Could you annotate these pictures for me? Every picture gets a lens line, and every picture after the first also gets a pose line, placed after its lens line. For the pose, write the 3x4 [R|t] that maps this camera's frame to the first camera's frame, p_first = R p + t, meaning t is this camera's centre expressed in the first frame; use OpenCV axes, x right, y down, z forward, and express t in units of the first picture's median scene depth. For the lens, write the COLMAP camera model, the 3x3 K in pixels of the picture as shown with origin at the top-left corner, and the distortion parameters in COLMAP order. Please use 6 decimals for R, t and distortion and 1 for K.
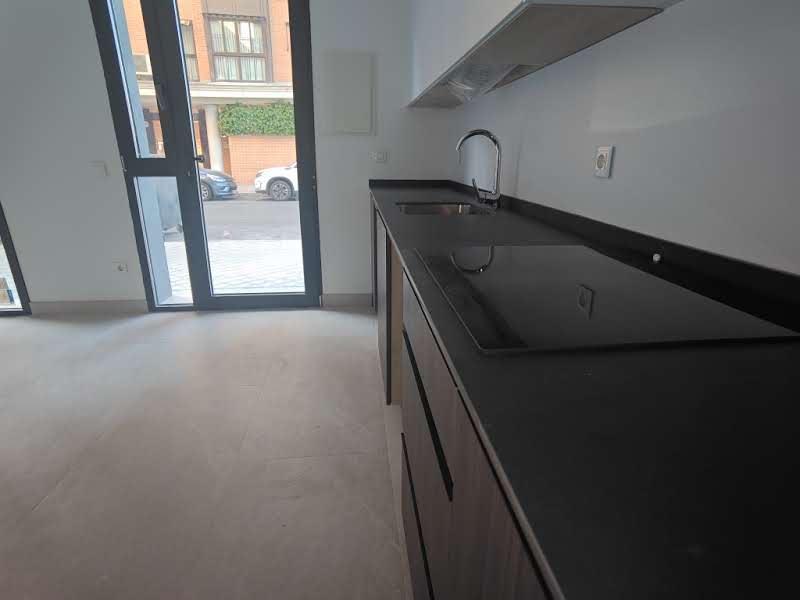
lens RADIAL K [[432.6, 0, 404.3], [0, 432.6, 297.9], [0, 0, 1]] dist [-0.090486, 0.070314]
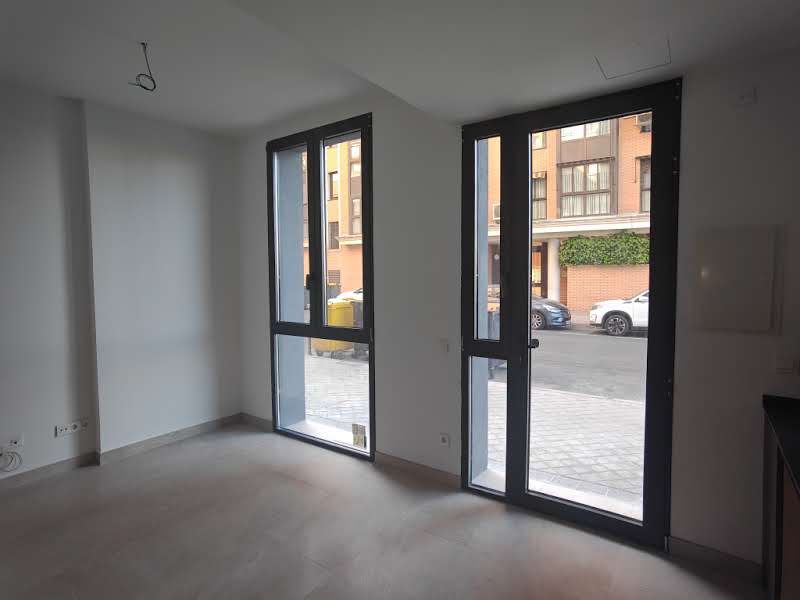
lens RADIAL K [[432.6, 0, 404.3], [0, 432.6, 297.9], [0, 0, 1]] dist [-0.090486, 0.070314]
pose [[0.741165, 0.017420, -0.671097, -0.052080], [-0.194776, 0.962243, -0.190135, -0.166272], [0.642446, 0.271635, 0.716573, 0.094858]]
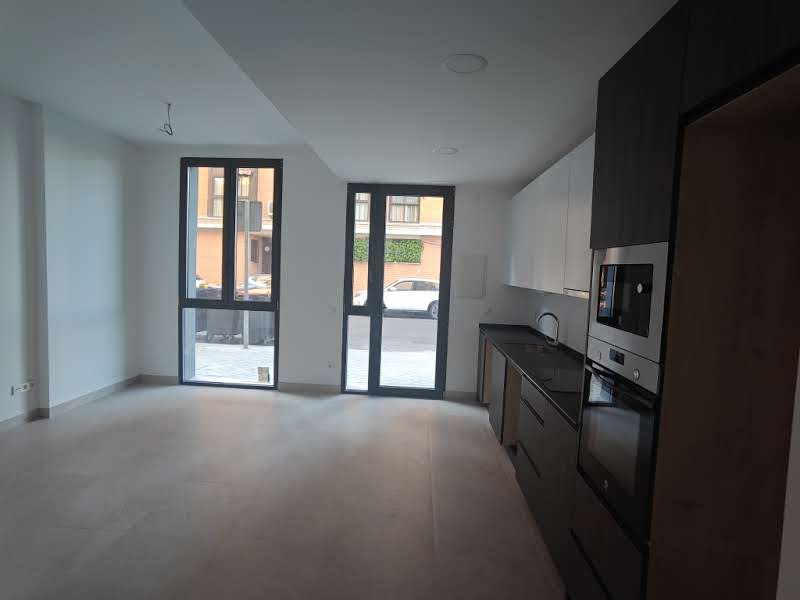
lens RADIAL K [[427.5, 0, 395.5], [0, 427.5, 298.8], [0, 0, 1]] dist [-0.031074, 0.000014]
pose [[0.984891, 0.036223, -0.169346, -0.115801], [-0.077876, 0.966066, -0.246276, 0.066015], [0.154679, 0.255743, 0.954290, -0.619181]]
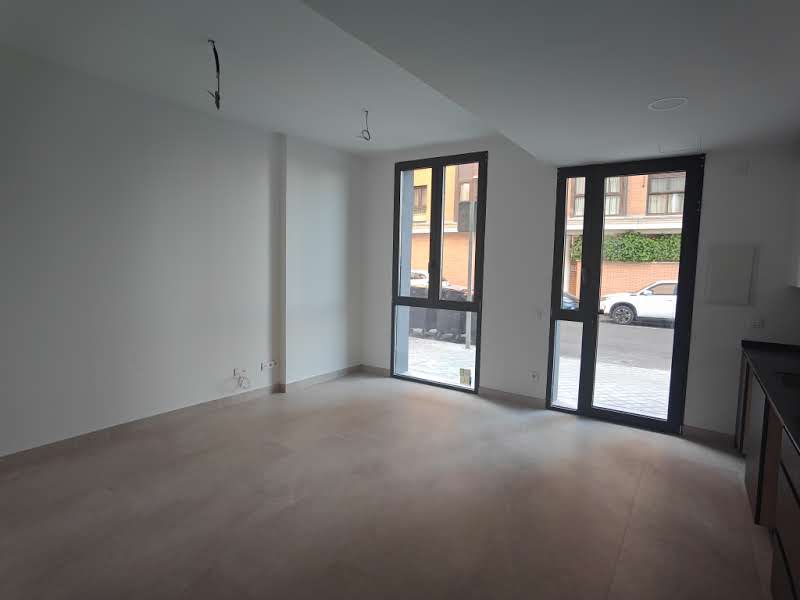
lens RADIAL K [[432.6, 0, 404.3], [0, 432.6, 297.9], [0, 0, 1]] dist [-0.090486, 0.070314]
pose [[0.747961, 0.057766, -0.661224, -0.016090], [-0.223019, 0.960160, -0.168392, 0.022334], [0.625153, 0.273416, 0.731045, -0.454351]]
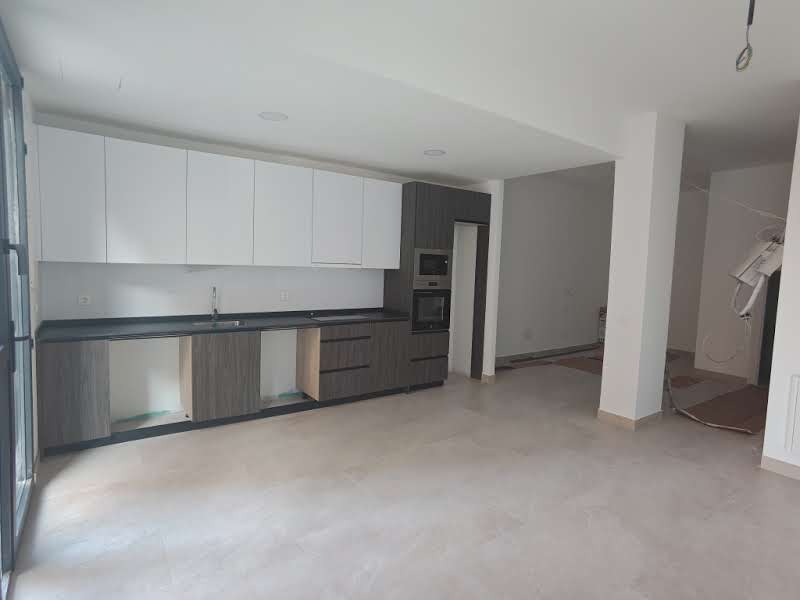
lens RADIAL K [[419.8, 0, 400.7], [0, 419.8, 291.8], [0, 0, 1]] dist [-0.090238, 0.057380]
pose [[-0.488080, -0.098342, 0.867241, -1.140098], [0.233122, 0.942844, 0.238115, -0.347757], [-0.841090, 0.318392, -0.437258, 0.606115]]
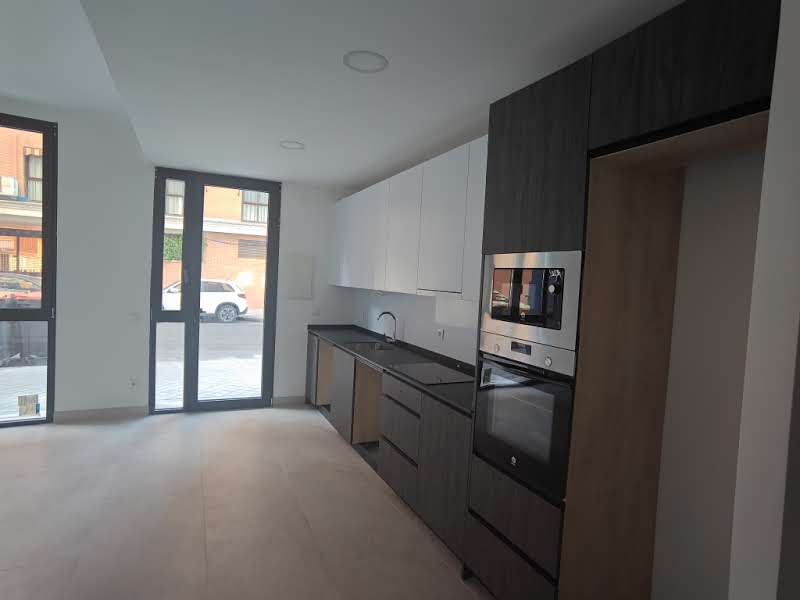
lens RADIAL K [[434.5, 0, 382.1], [0, 434.5, 298.5], [0, 0, 1]] dist [-0.091600, 0.097607]
pose [[0.952886, 0.019468, 0.302703, -0.284301], [0.060521, 0.965671, -0.252621, 0.060030], [-0.297229, 0.259039, 0.918996, -0.585061]]
